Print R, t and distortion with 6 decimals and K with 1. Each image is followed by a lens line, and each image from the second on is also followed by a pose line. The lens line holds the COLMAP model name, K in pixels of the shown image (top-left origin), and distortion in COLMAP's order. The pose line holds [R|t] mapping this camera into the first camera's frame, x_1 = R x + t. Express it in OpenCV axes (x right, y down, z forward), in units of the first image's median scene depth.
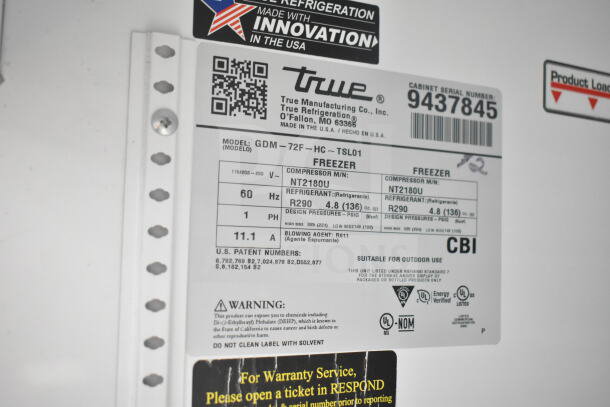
lens RADIAL K [[736.4, 0, 305.3], [0, 736.4, 203.9], [0, 0, 1]] dist [-0.017658, 0.000000]
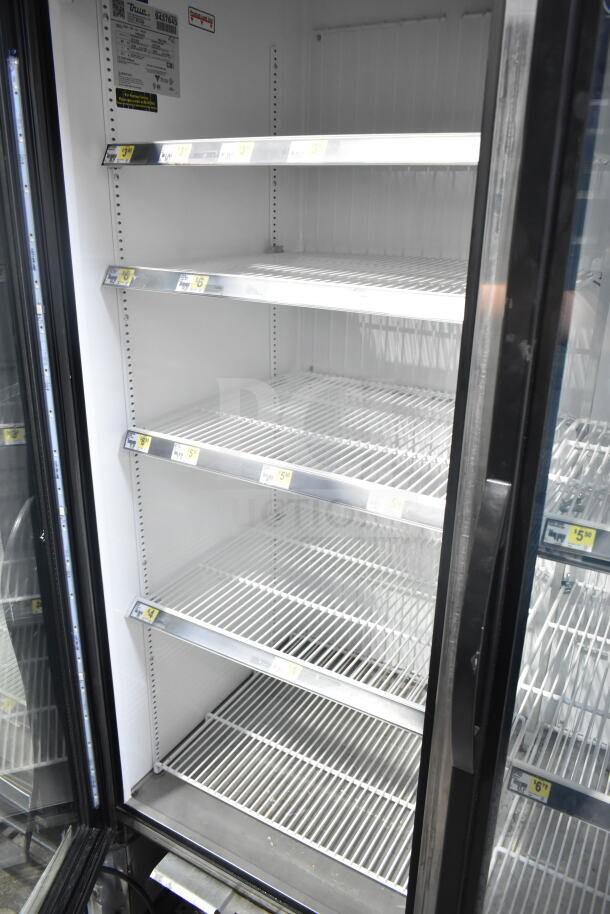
lens RADIAL K [[696.0, 0, 303.7], [0, 696.0, 454.9], [0, 0, 1]] dist [-0.000595, 0.002453]
pose [[0.844954, -0.189731, 0.500055, -1.333276], [-0.047722, 0.904489, 0.423819, 0.313297], [-0.532705, -0.381971, 0.755197, -2.713041]]
